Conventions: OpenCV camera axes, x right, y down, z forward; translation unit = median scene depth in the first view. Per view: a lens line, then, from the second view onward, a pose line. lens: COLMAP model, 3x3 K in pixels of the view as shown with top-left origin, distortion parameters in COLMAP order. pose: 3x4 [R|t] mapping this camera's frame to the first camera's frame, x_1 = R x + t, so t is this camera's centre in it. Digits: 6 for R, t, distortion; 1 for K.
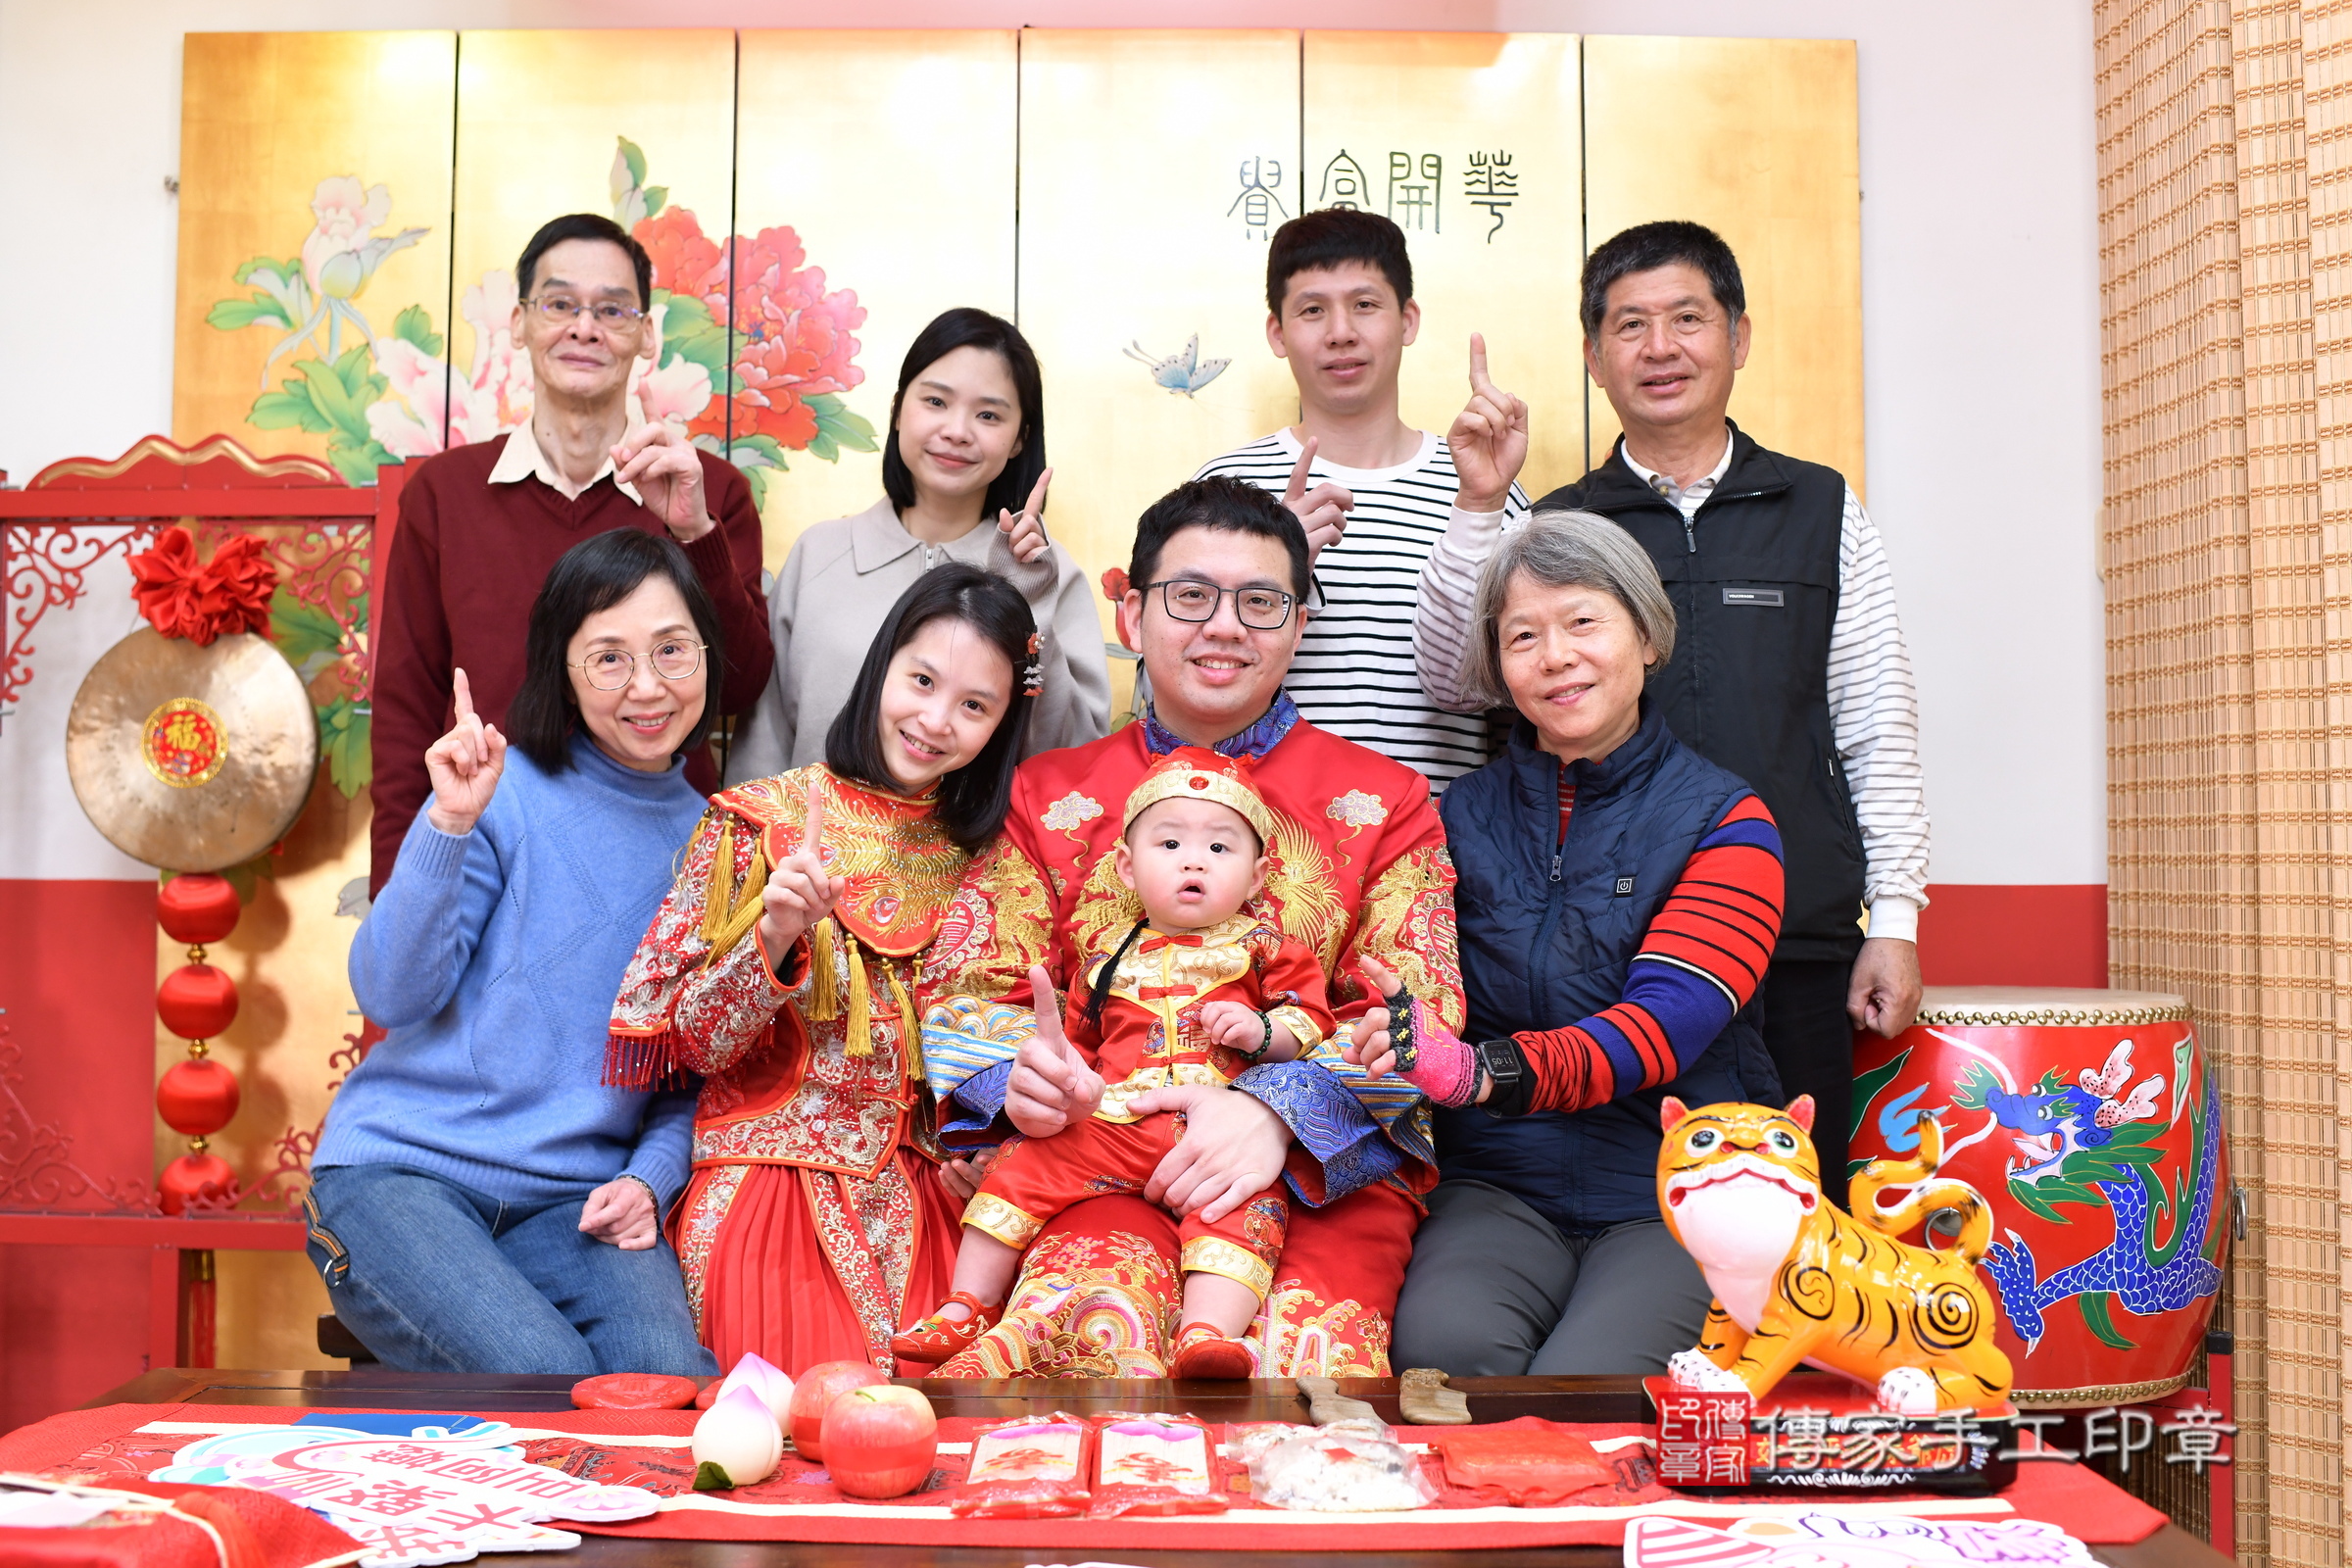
lens RADIAL K [[2314.9, 0, 1165.1], [0, 2314.9, 775.7], [0, 0, 1]] dist [-0.111263, 0.131144]
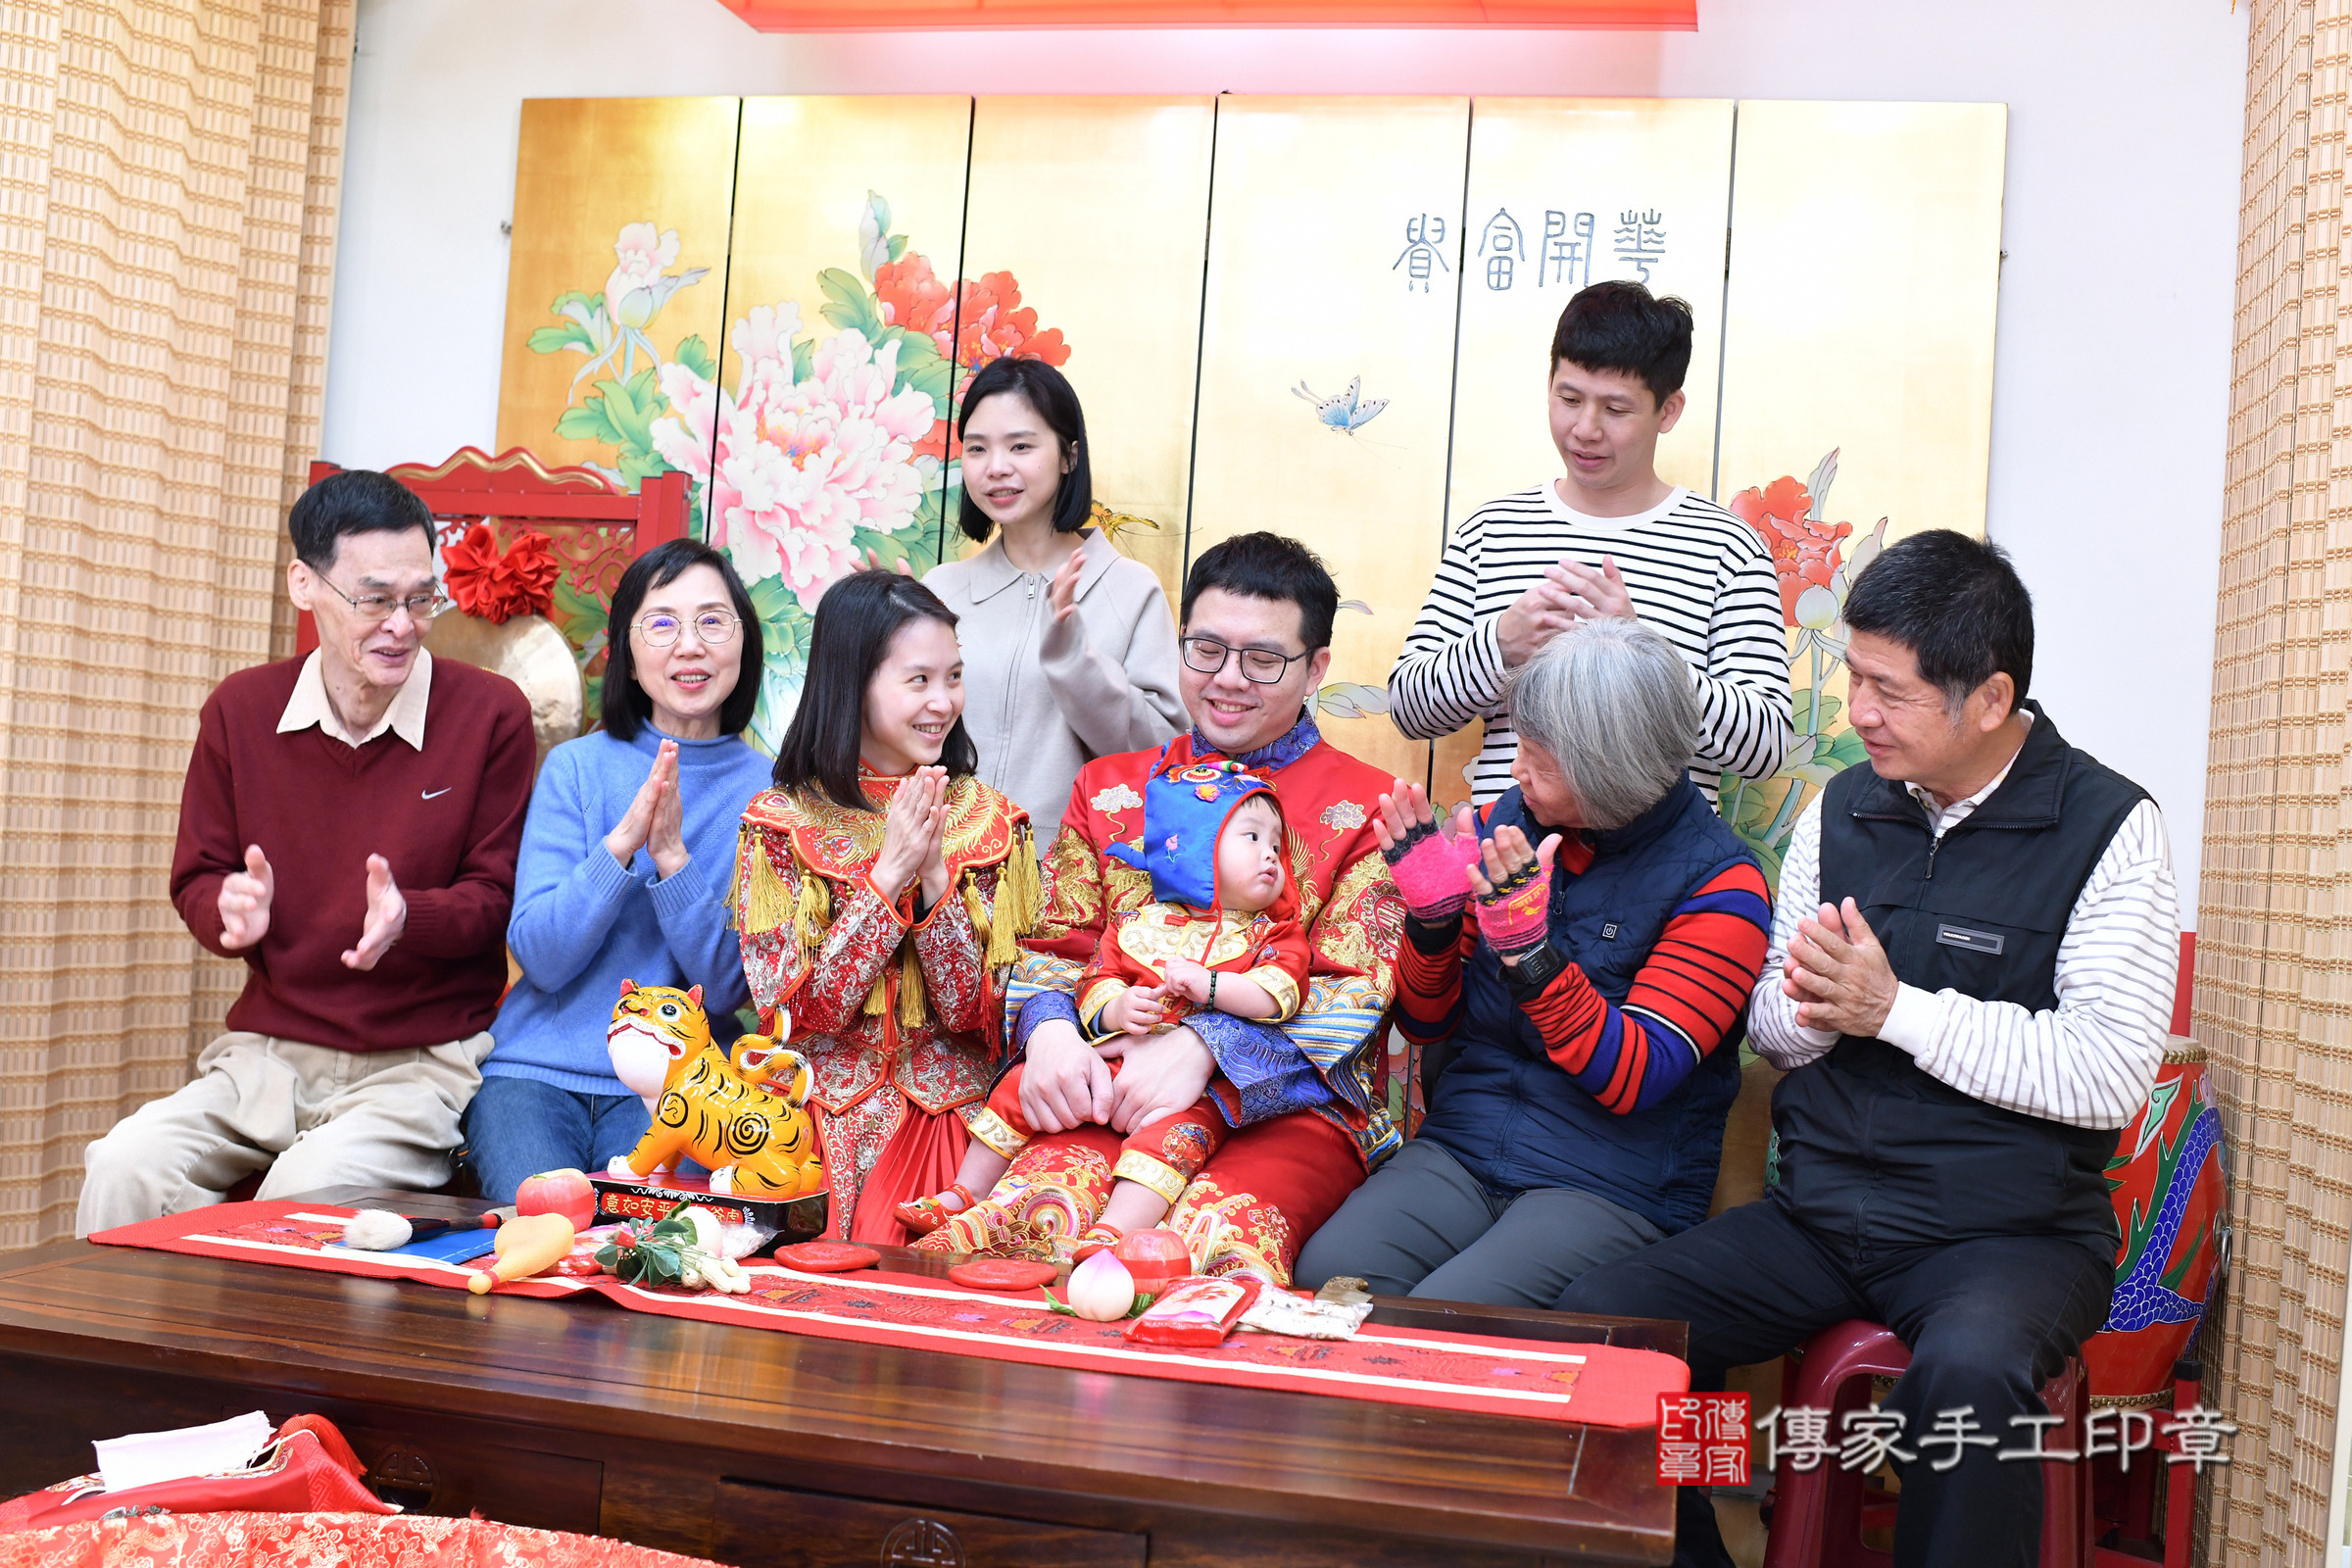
lens RADIAL K [[2522.9, 0, 1190.4], [0, 2522.9, 782.4], [0, 0, 1]] dist [-0.117143, 0.211116]
pose [[0.974159, 0.056503, -0.218683, 0.224338], [-0.052512, 0.998331, 0.024024, -0.024508], [0.219675, -0.011920, 0.975500, -0.204621]]
